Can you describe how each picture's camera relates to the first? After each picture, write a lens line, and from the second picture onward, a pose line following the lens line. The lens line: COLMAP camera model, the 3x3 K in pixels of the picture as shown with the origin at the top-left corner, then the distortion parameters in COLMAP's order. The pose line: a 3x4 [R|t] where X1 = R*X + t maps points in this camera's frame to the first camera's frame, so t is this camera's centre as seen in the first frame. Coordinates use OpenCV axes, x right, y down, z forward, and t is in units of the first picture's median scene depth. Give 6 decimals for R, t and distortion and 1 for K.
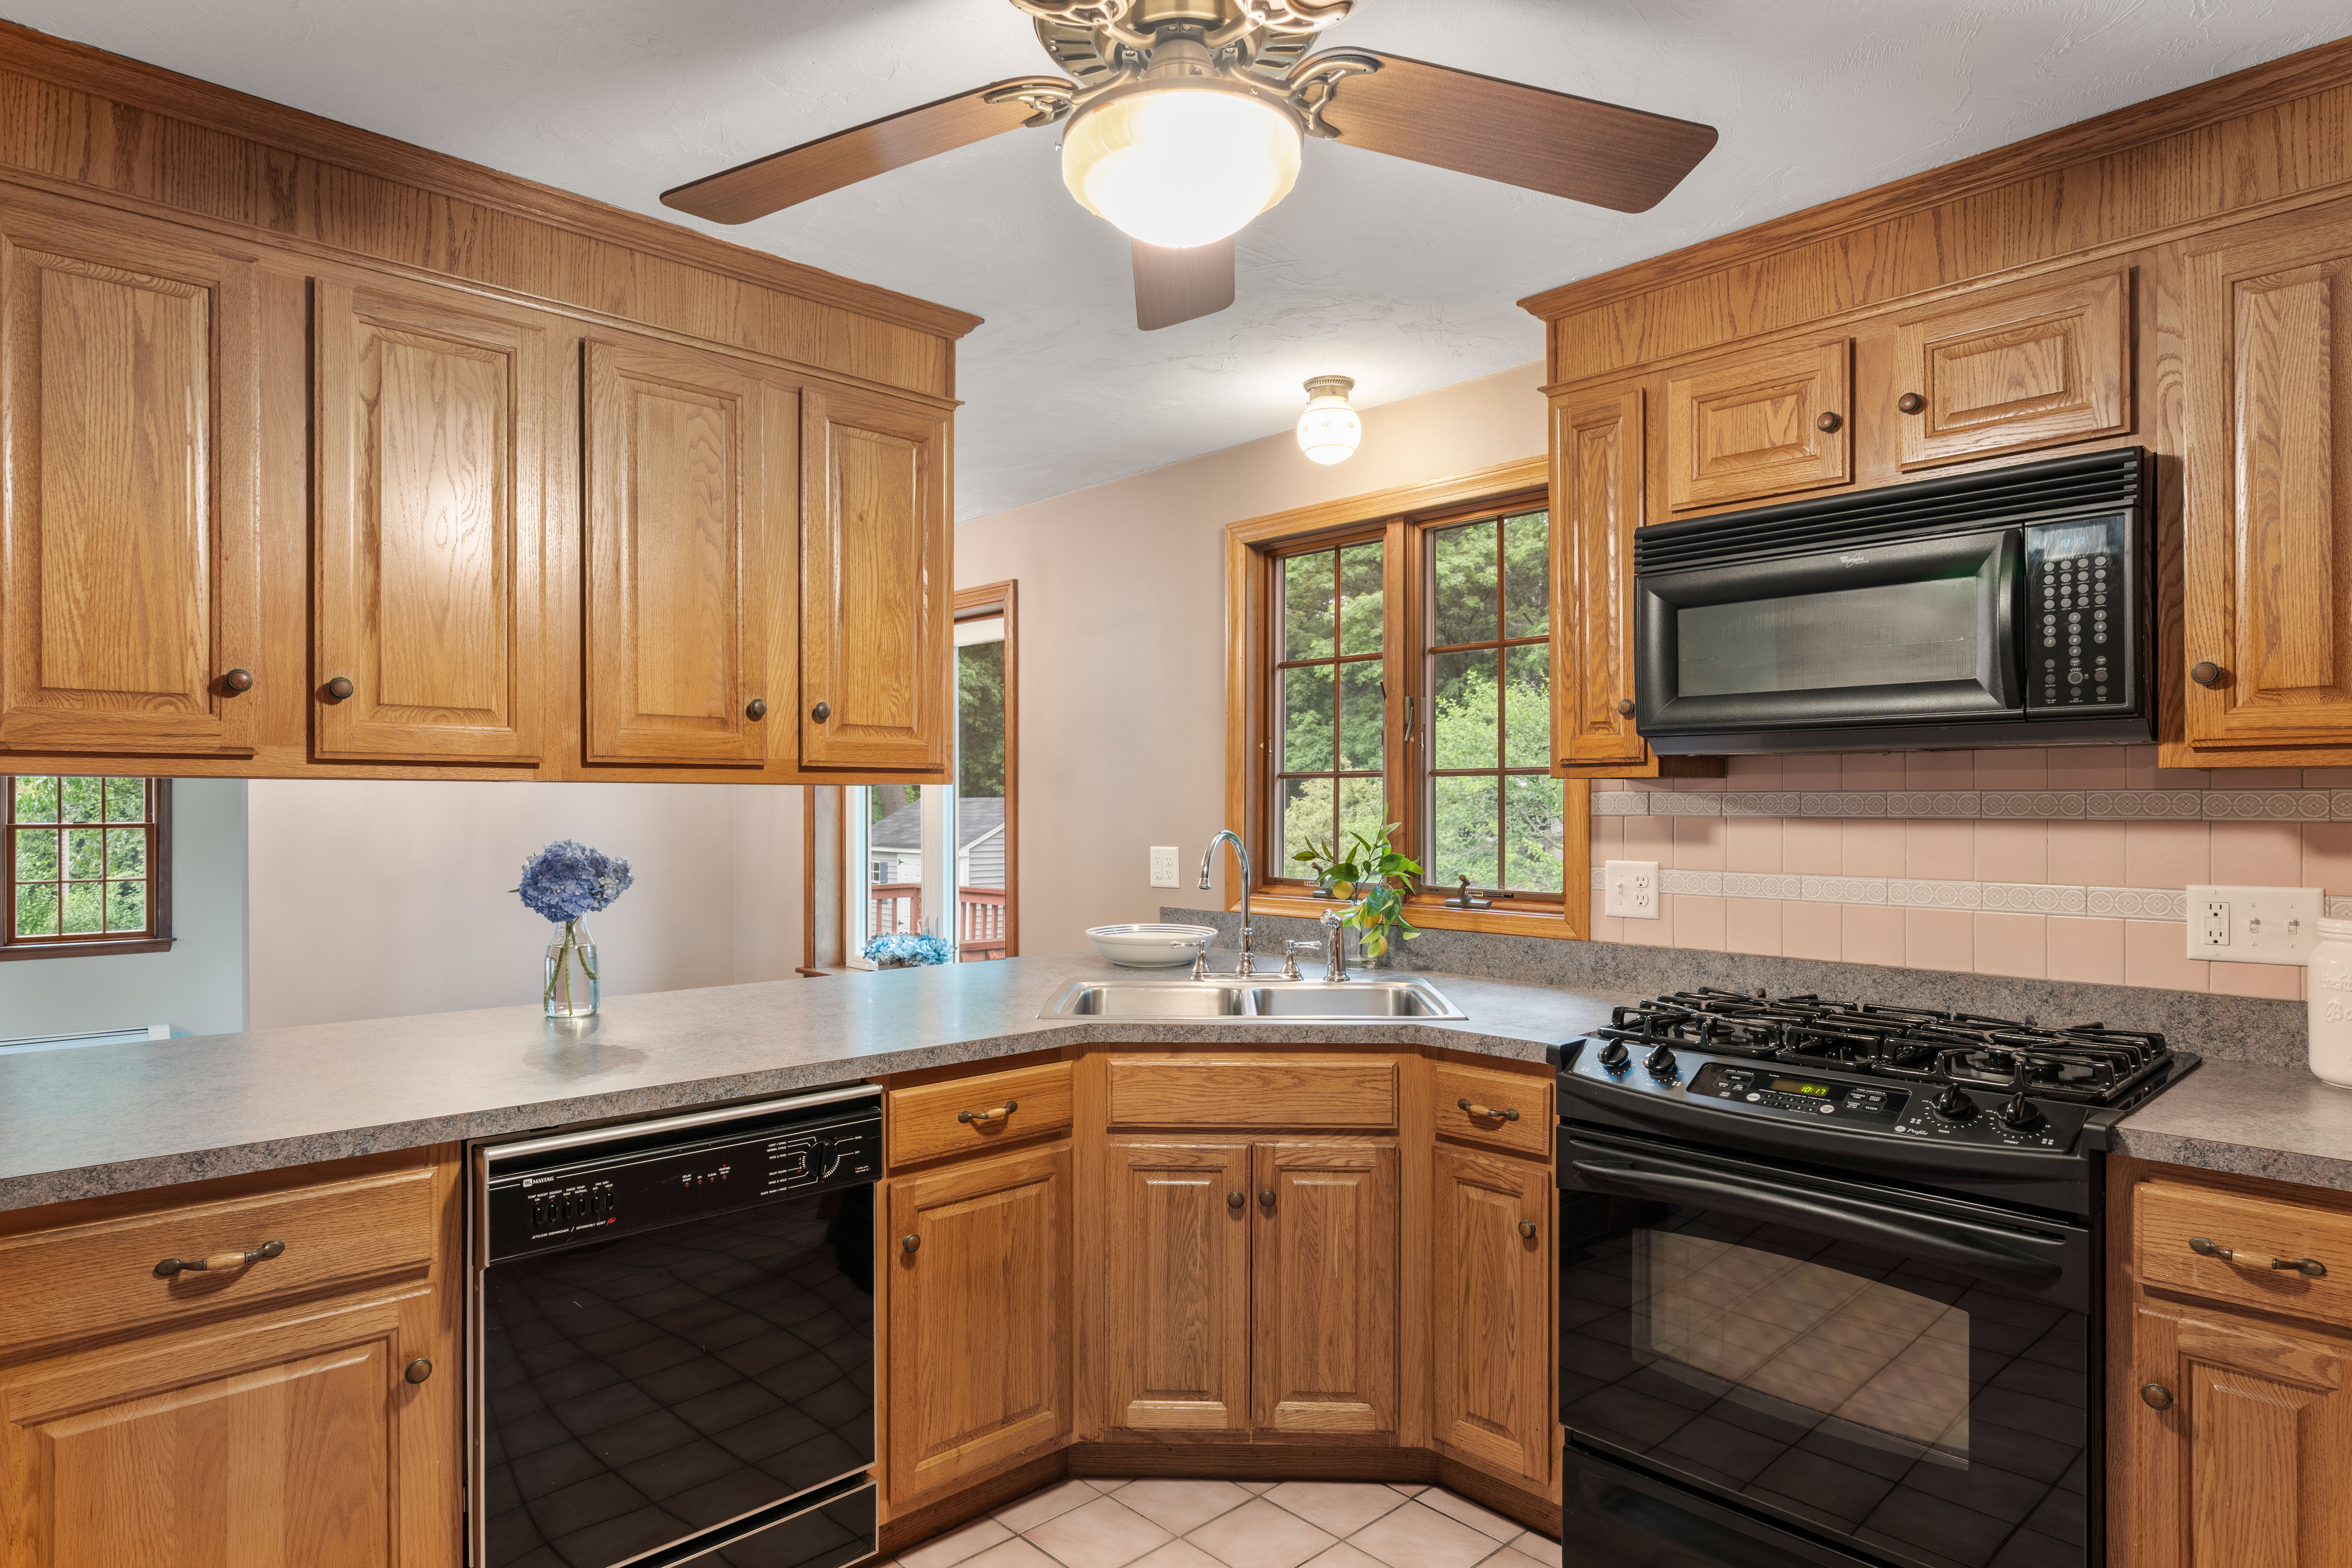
lens RADIAL K [[1333.9, 0, 1244.0], [0, 1333.9, 805.9], [0, 0, 1]] dist [0.009521, -0.003941]
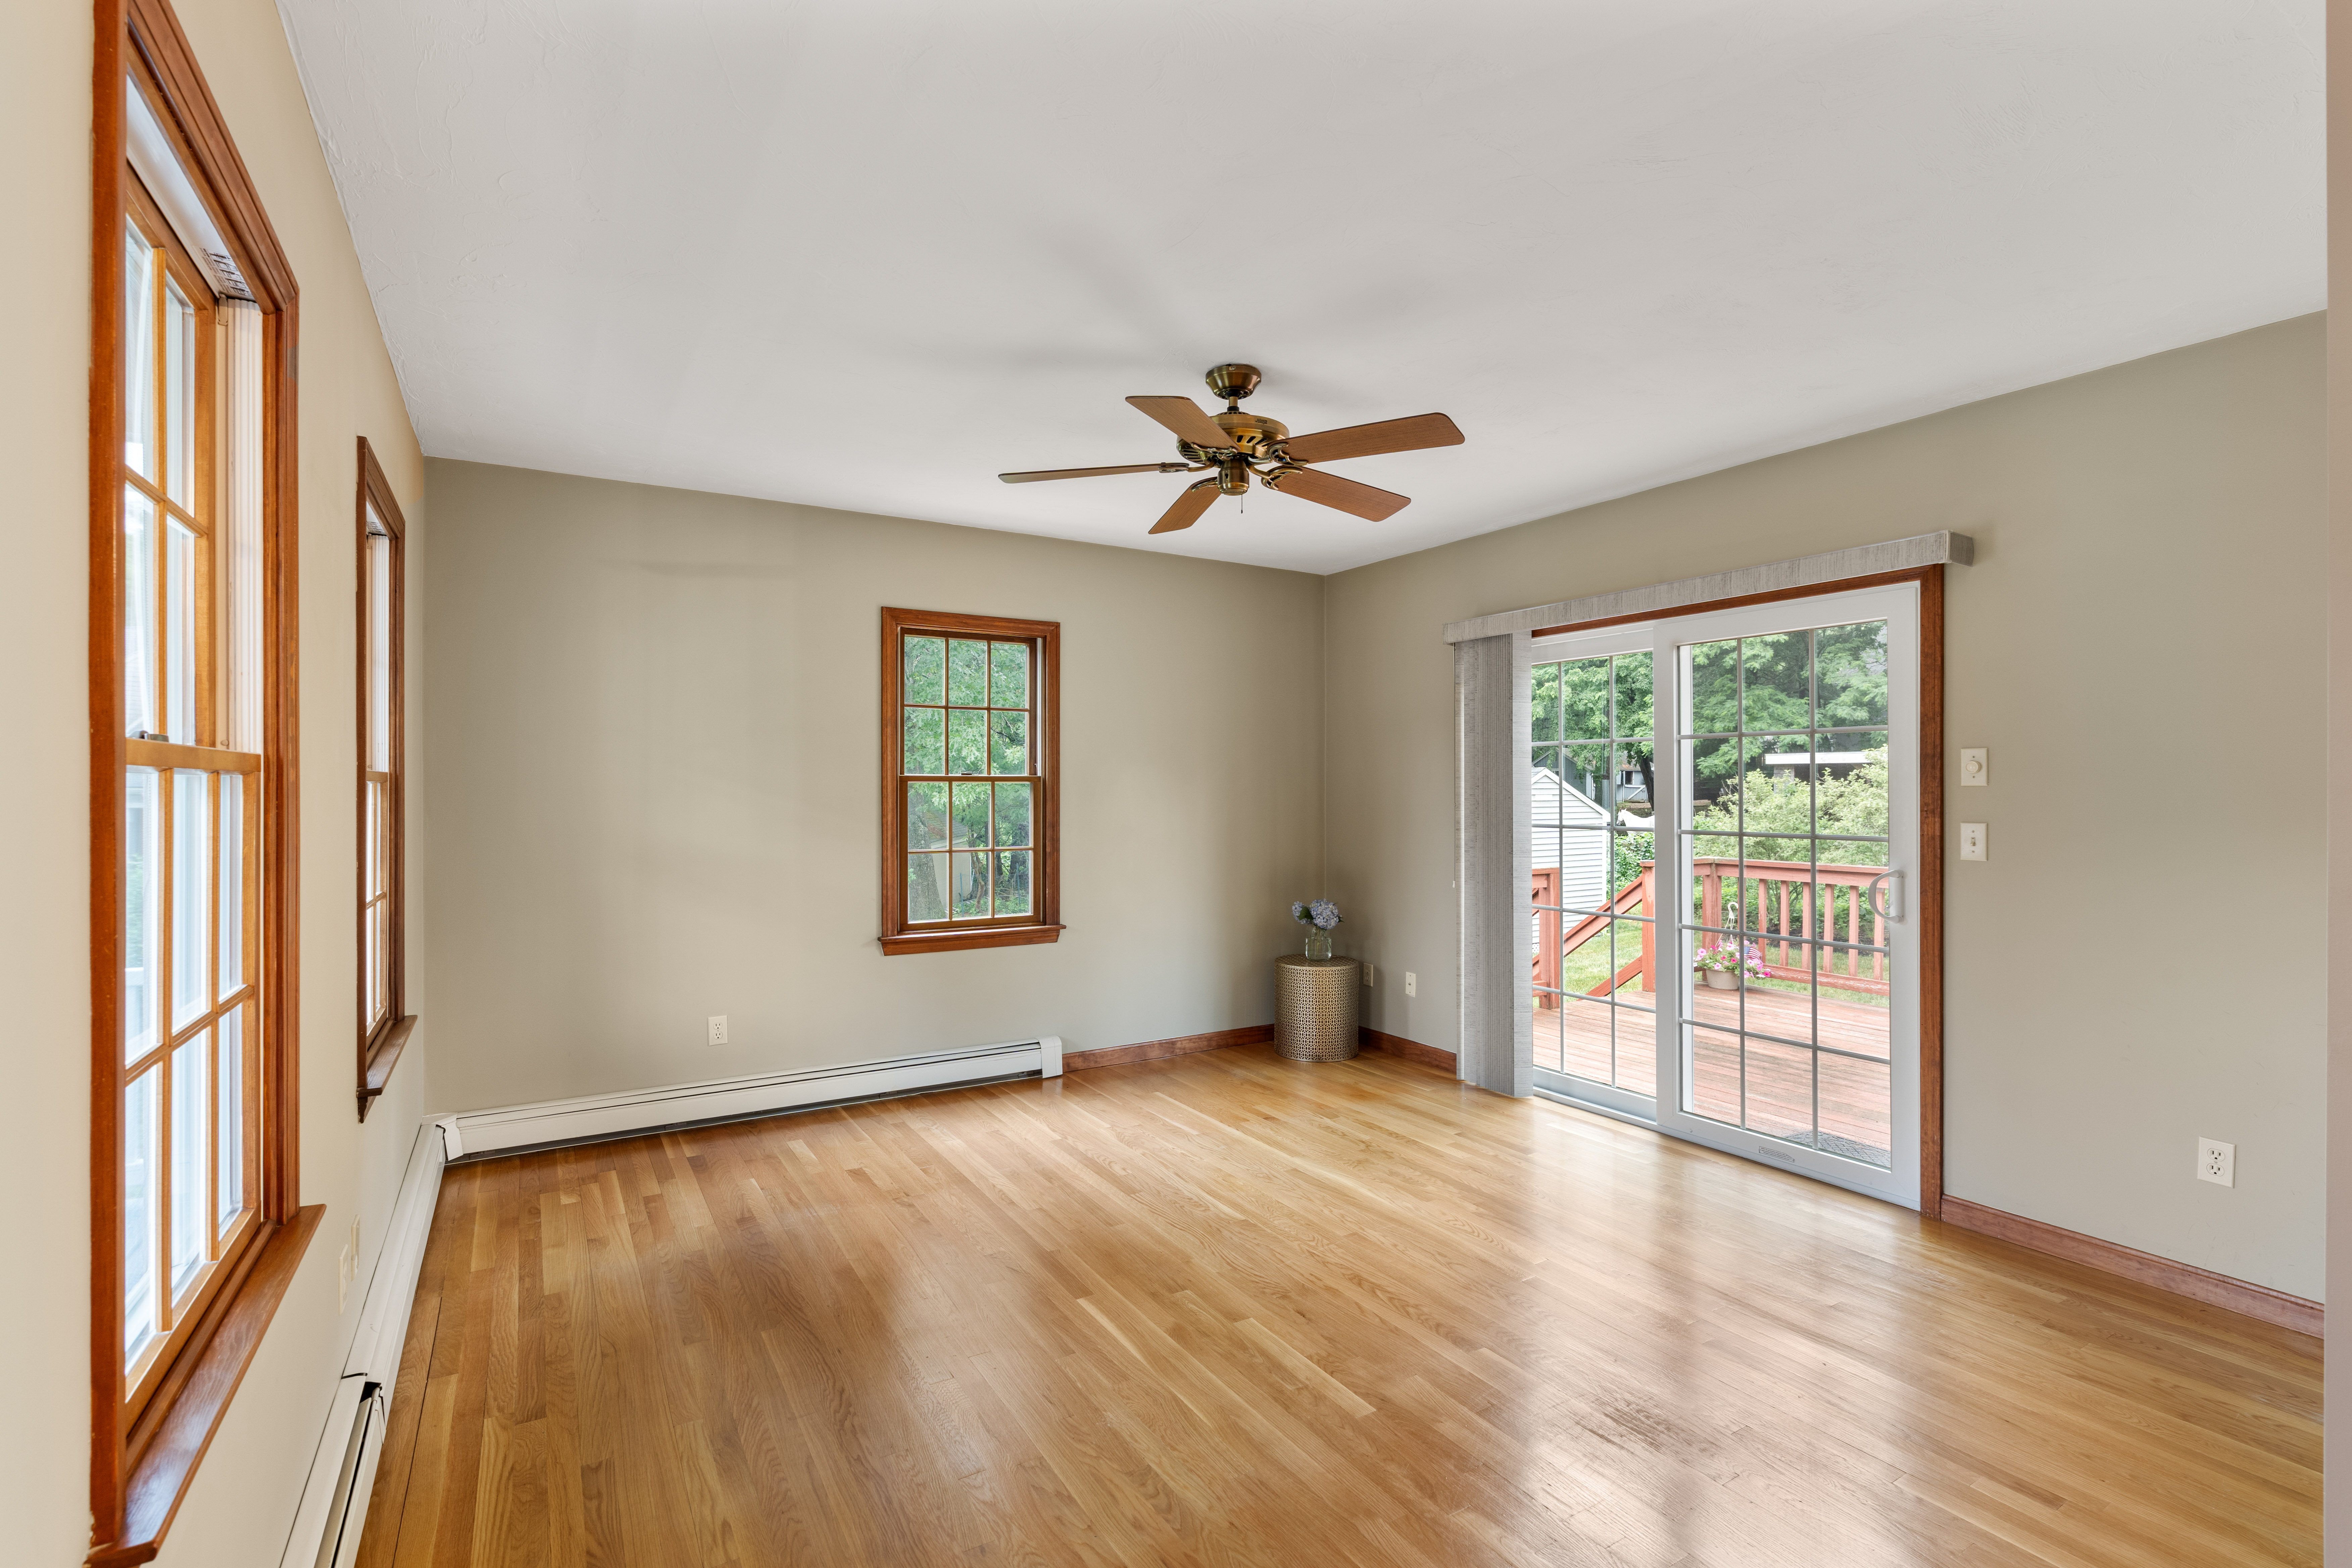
lens RADIAL K [[1097.4, 0, 1155.6], [0, 1097.4, 778.9], [0, 0, 1]] dist [-0.004690, 0.003156]
pose [[0.963589, -0.000891, -0.267385, -2.078298], [-0.001008, 0.999975, -0.006965, 0.072508], [0.267385, 0.006981, 0.963565, 1.337980]]
